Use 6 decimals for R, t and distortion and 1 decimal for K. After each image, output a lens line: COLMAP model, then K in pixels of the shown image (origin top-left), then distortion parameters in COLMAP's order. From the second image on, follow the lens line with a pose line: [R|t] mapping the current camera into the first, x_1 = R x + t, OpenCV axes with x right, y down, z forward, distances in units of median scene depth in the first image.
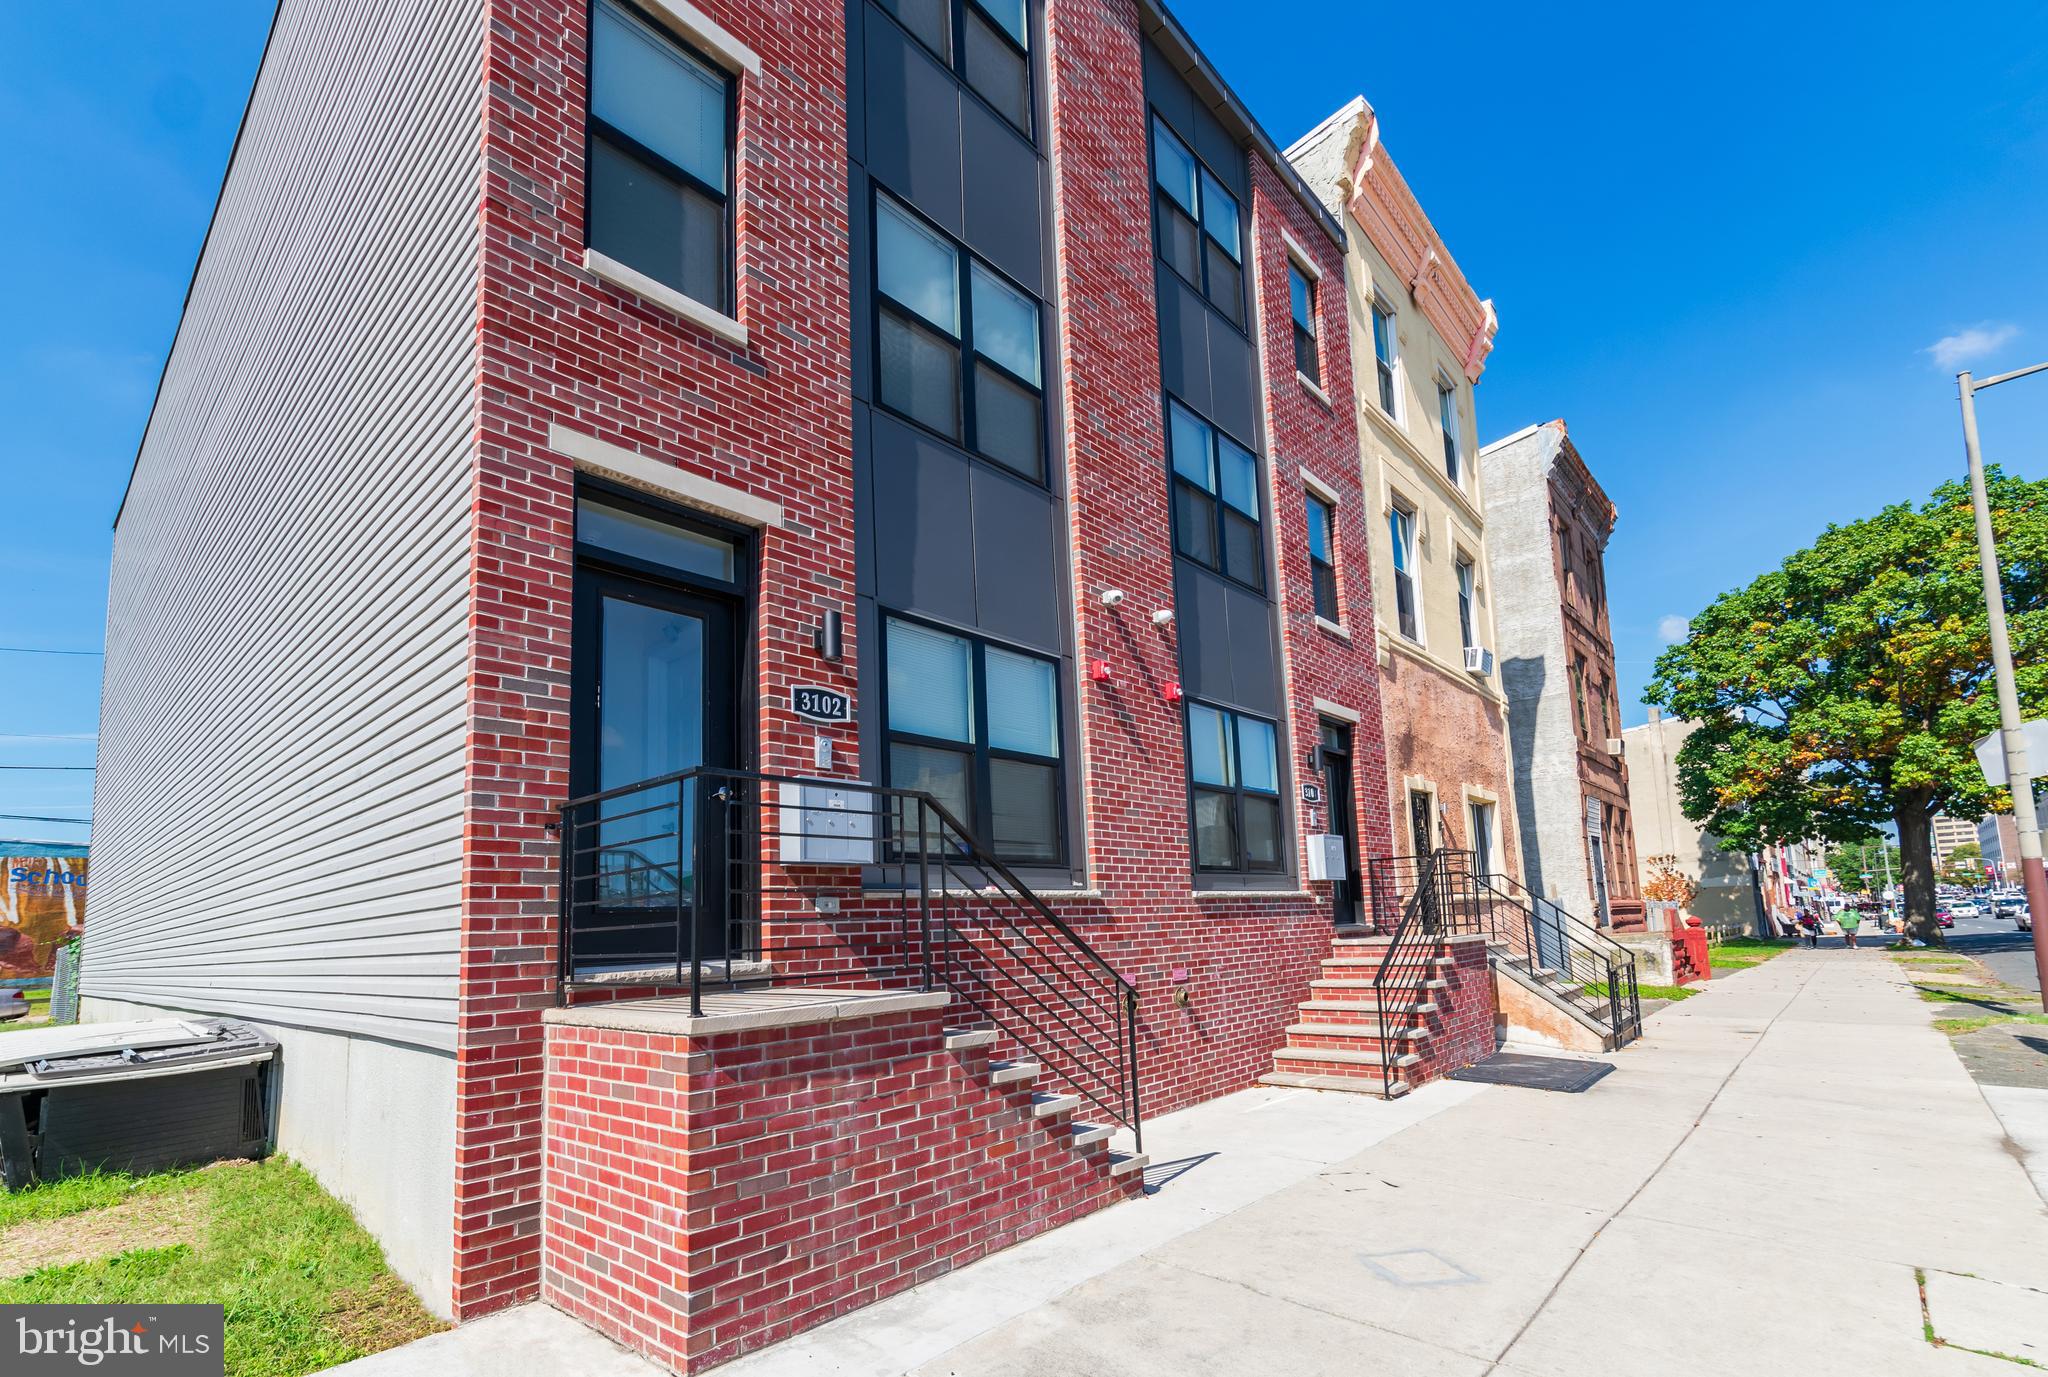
lens RADIAL K [[914.4, 0, 1027.7], [0, 914.4, 691.9], [0, 0, 1]] dist [0.000501, -0.000005]
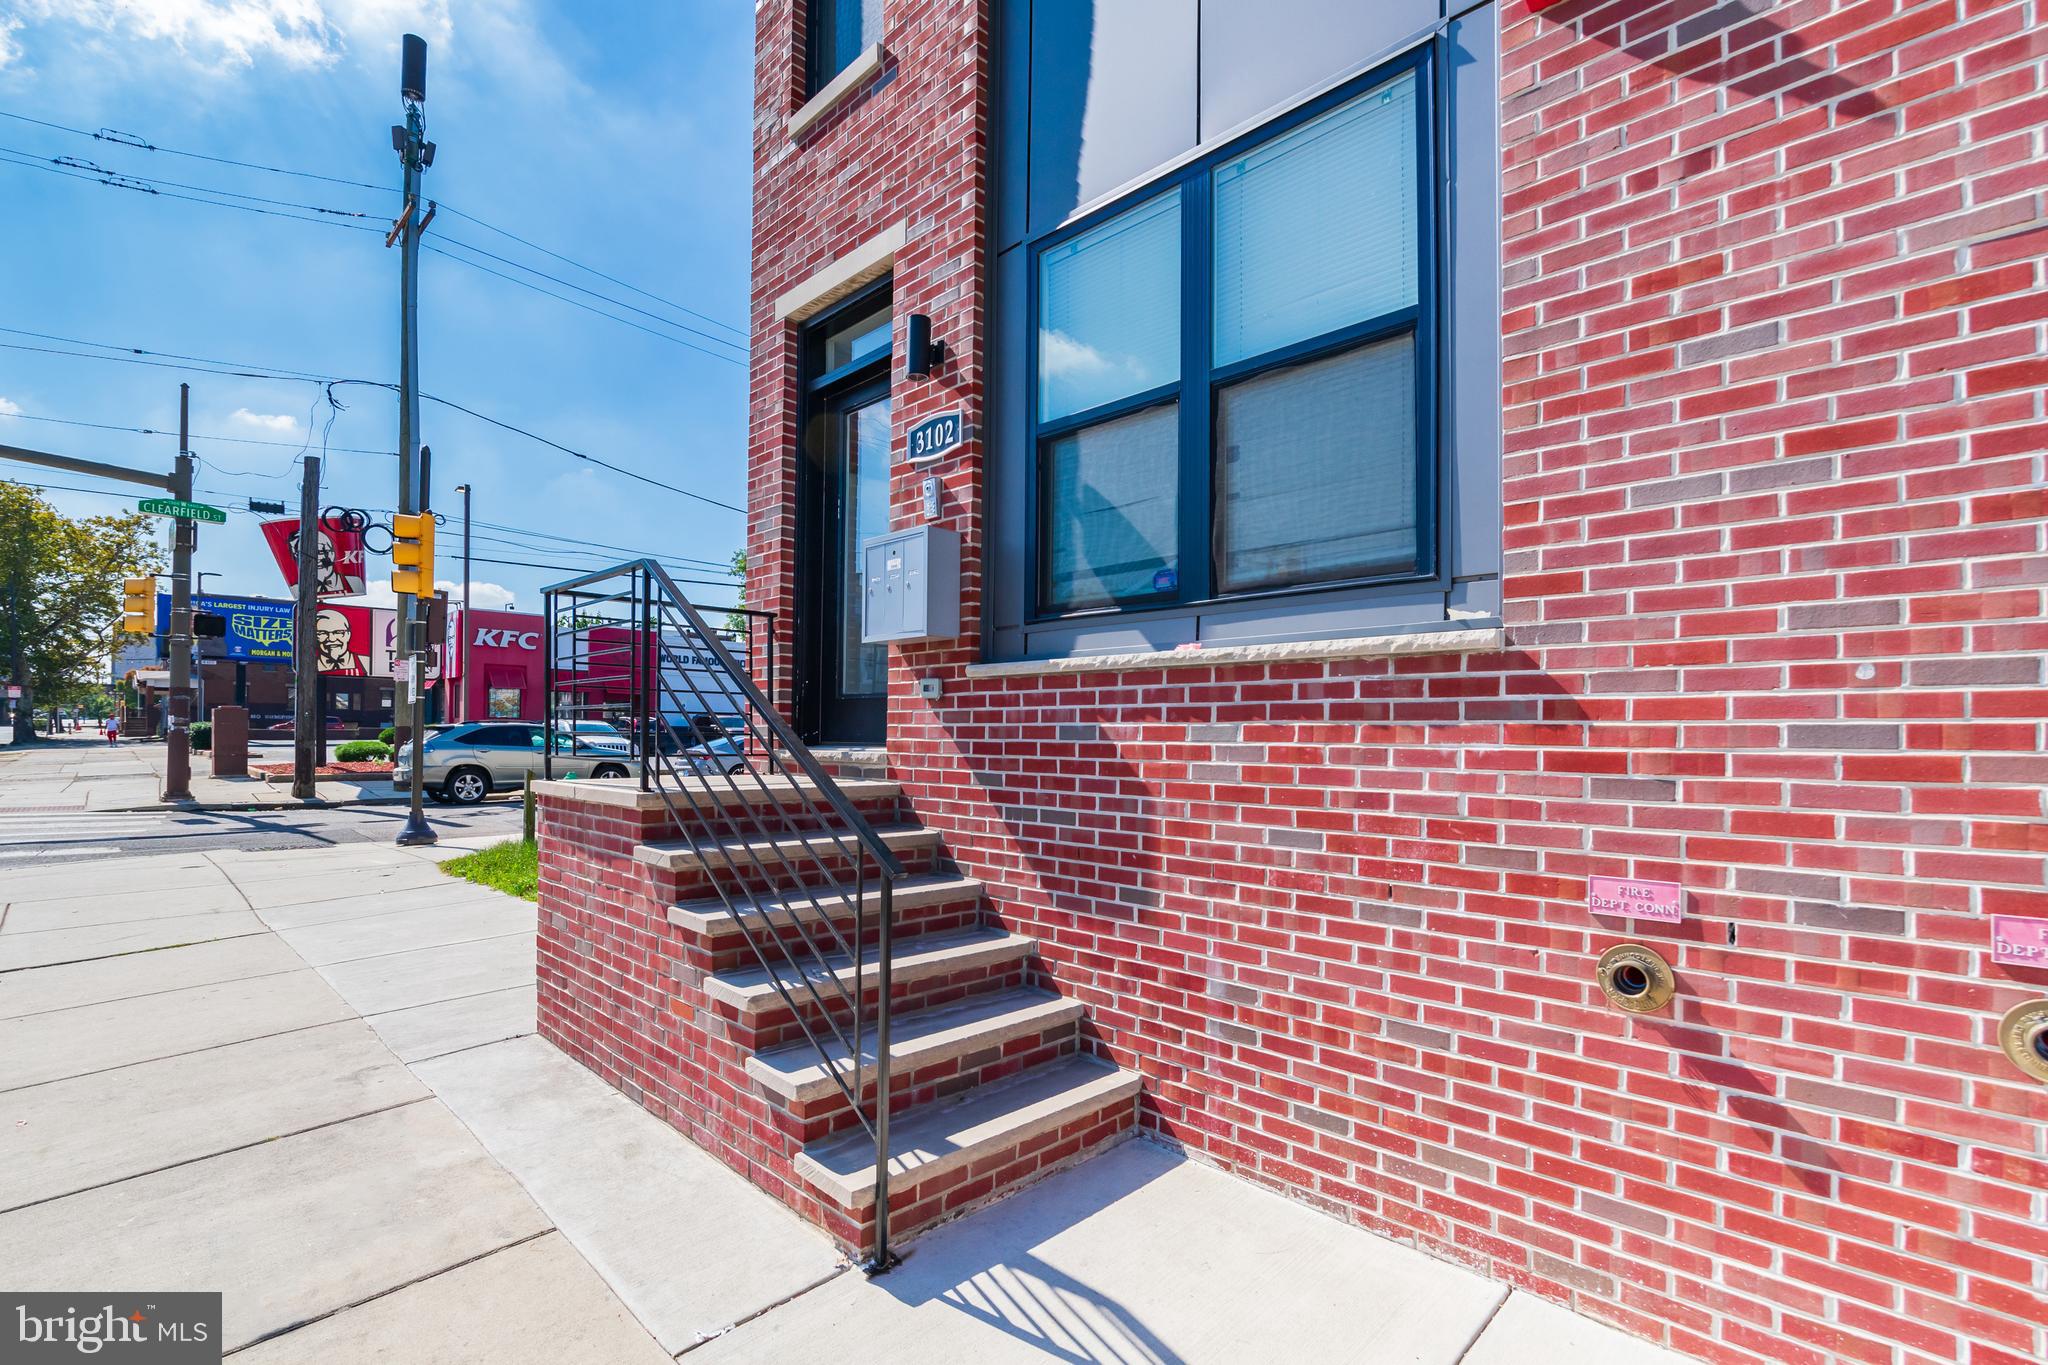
lens RADIAL K [[921.2, 0, 1026.1], [0, 921.2, 675.6], [0, 0, 1]] dist [-0.014157, 0.000437]
pose [[-0.035909, -0.034954, -0.998744, 0.542445], [0.234593, 0.971168, -0.042424, 0.259857], [0.971430, -0.235822, -0.026674, 1.040921]]
